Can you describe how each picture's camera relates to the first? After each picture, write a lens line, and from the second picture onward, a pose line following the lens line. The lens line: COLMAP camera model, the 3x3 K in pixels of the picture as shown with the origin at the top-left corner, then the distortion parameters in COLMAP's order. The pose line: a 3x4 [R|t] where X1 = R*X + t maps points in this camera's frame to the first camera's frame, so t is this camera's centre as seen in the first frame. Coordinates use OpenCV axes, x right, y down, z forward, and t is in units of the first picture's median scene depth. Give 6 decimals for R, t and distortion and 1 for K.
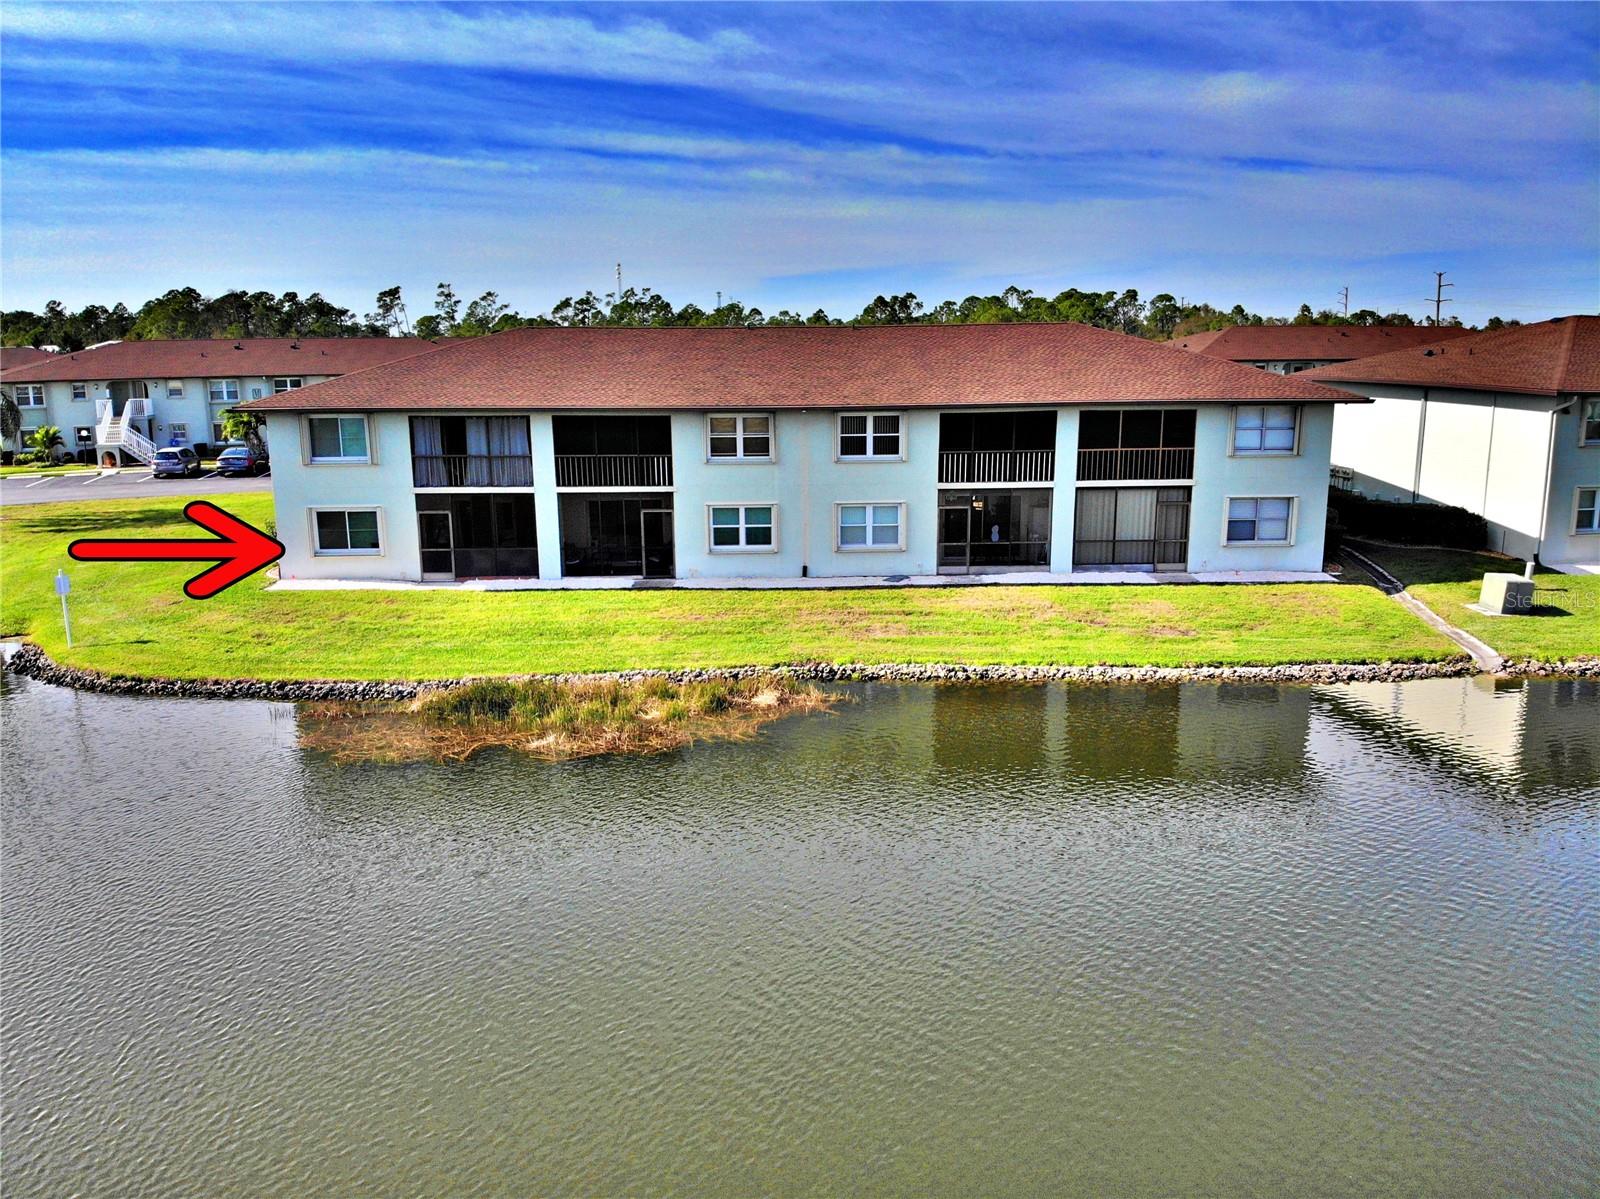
lens RADIAL K [[1210.3, 0, 804.2], [0, 1210.3, 595.5], [0, 0, 1]] dist [0.141579, -0.349841]
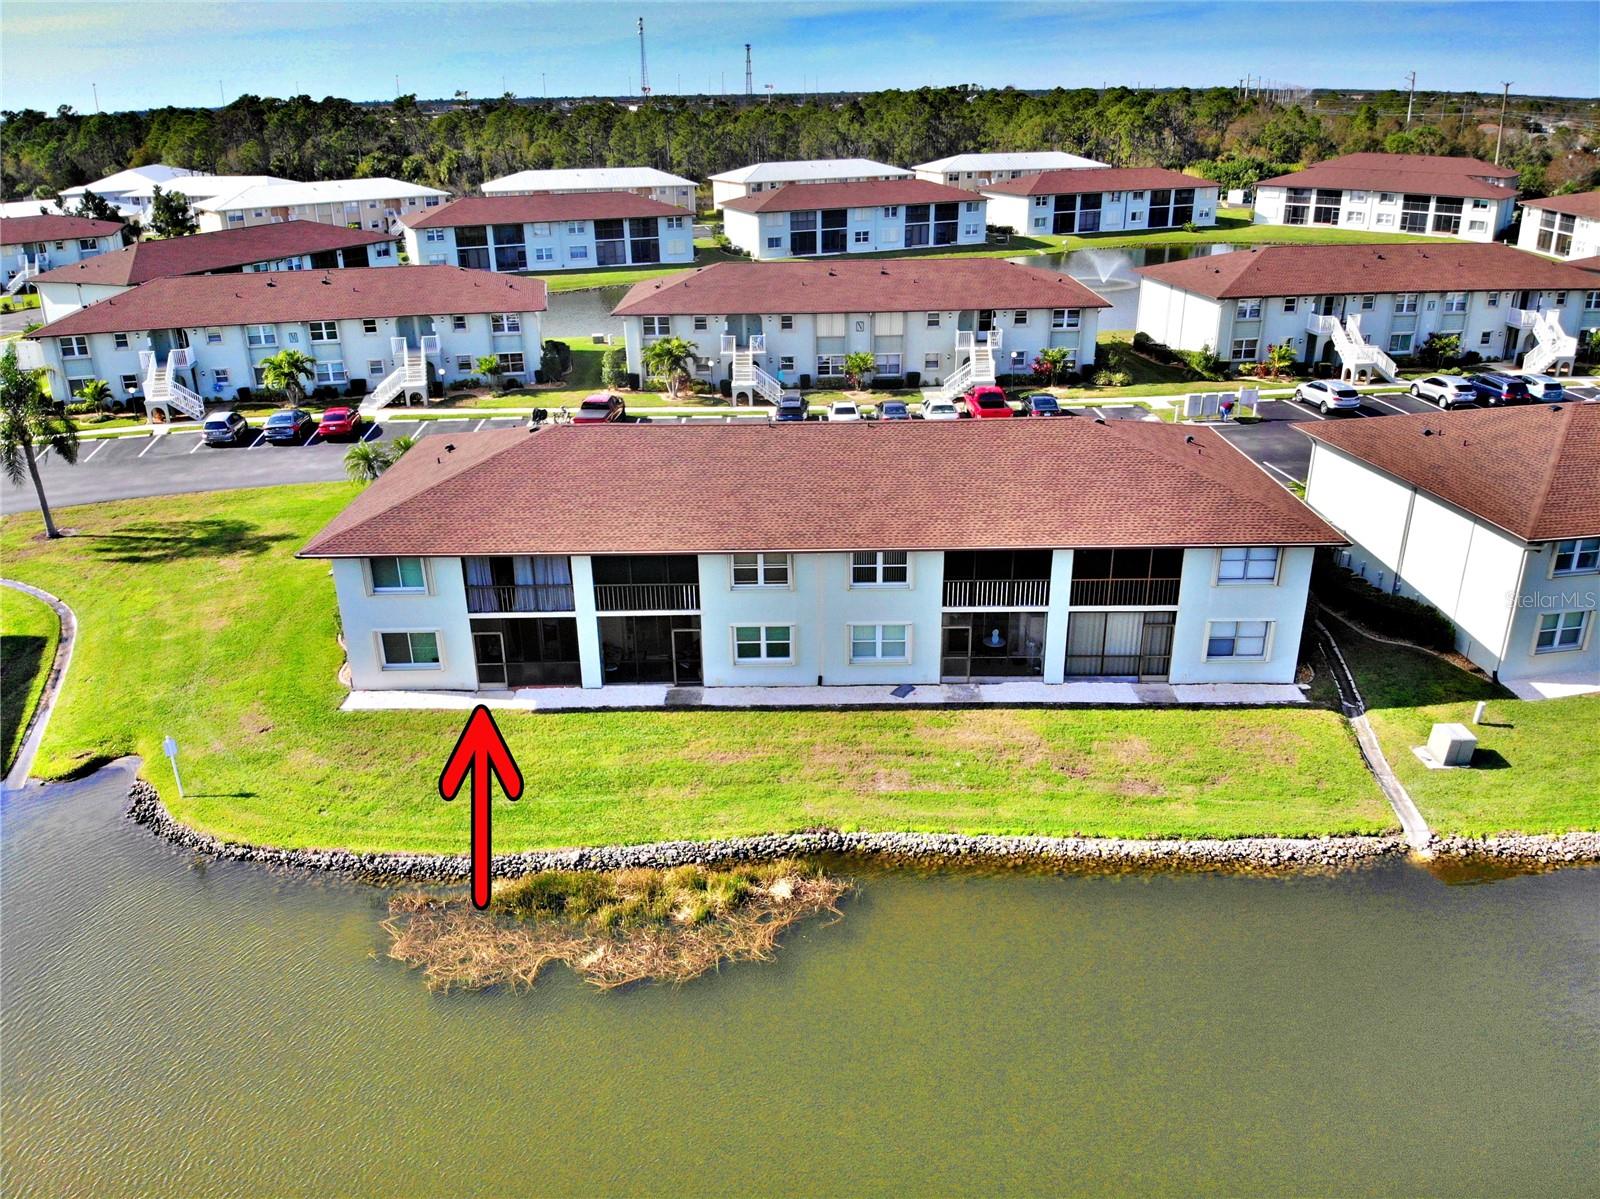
lens RADIAL K [[1219.0, 0, 800.0], [0, 1219.0, 599.5], [0, 0, 1]] dist [0.159884, -0.407135]
pose [[0.999547, 0.006381, -0.029427, 0.014761], [-0.000780, 0.982442, 0.186569, -0.306647], [0.030101, -0.186461, 0.982001, -0.084351]]
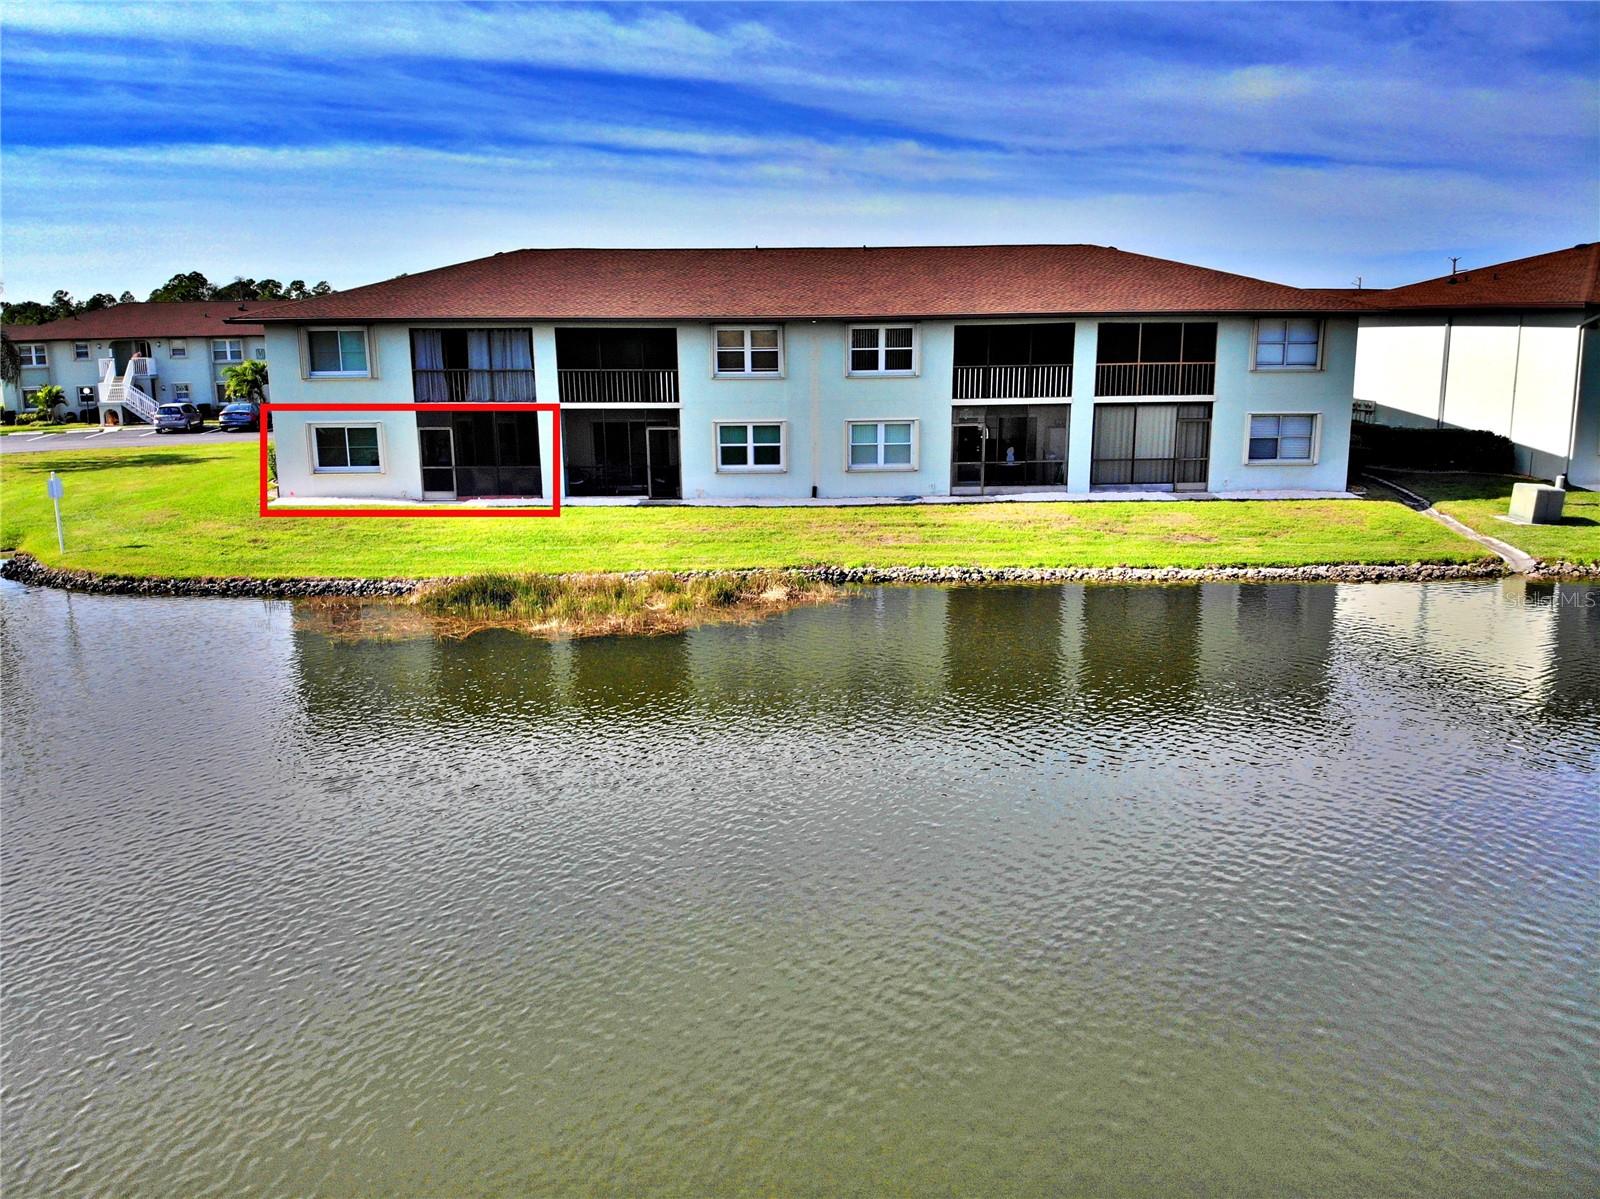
lens RADIAL K [[1211.4, 0, 804.3], [0, 1211.4, 607.2], [0, 0, 1]] dist [0.138902, -0.335978]
pose [[0.999976, 0.000418, -0.006986, -0.000987], [-0.000348, 0.999950, 0.010036, 0.064472], [0.006990, -0.010034, 0.999925, 0.022652]]
